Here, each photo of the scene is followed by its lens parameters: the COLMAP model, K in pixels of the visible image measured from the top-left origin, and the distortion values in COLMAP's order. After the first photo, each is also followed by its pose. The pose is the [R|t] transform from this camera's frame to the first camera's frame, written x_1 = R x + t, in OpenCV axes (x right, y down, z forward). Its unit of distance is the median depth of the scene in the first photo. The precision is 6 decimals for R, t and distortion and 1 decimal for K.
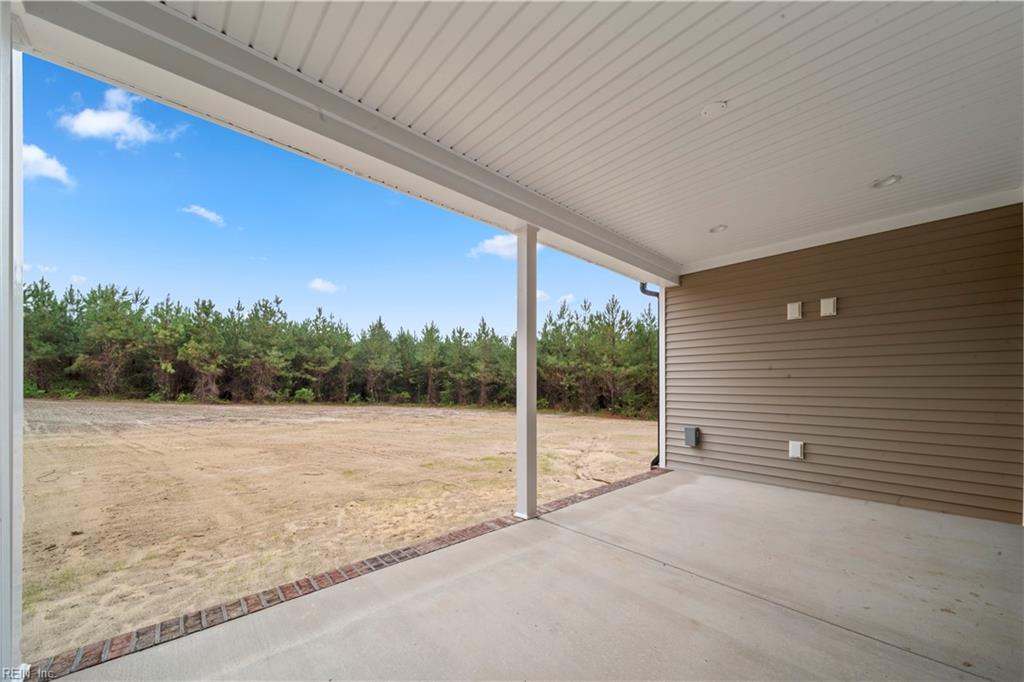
lens RADIAL K [[374.5, 0, 507.0], [0, 374.5, 347.2], [0, 0, 1]] dist [0.006968, -0.000024]
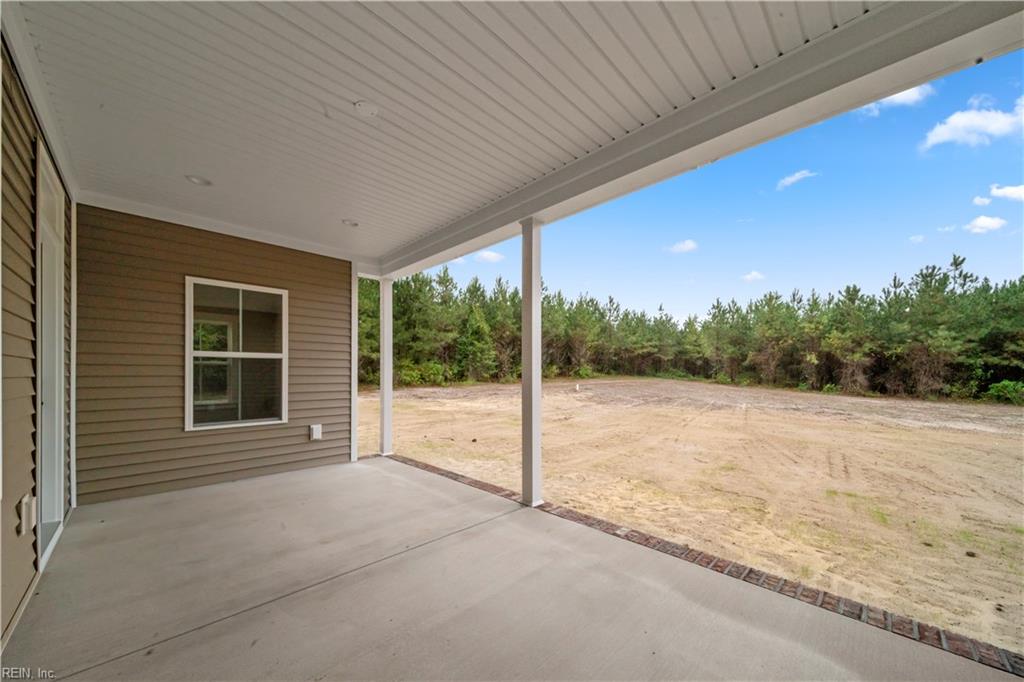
lens RADIAL K [[374.5, 0, 508.9], [0, 374.5, 375.8], [0, 0, 1]] dist [0.006968, -0.000024]
pose [[0.028723, 0.002684, -0.999584, 0.129374], [0.100061, 0.994966, 0.005546, 0.009256], [0.994567, -0.100179, 0.028309, 0.110581]]
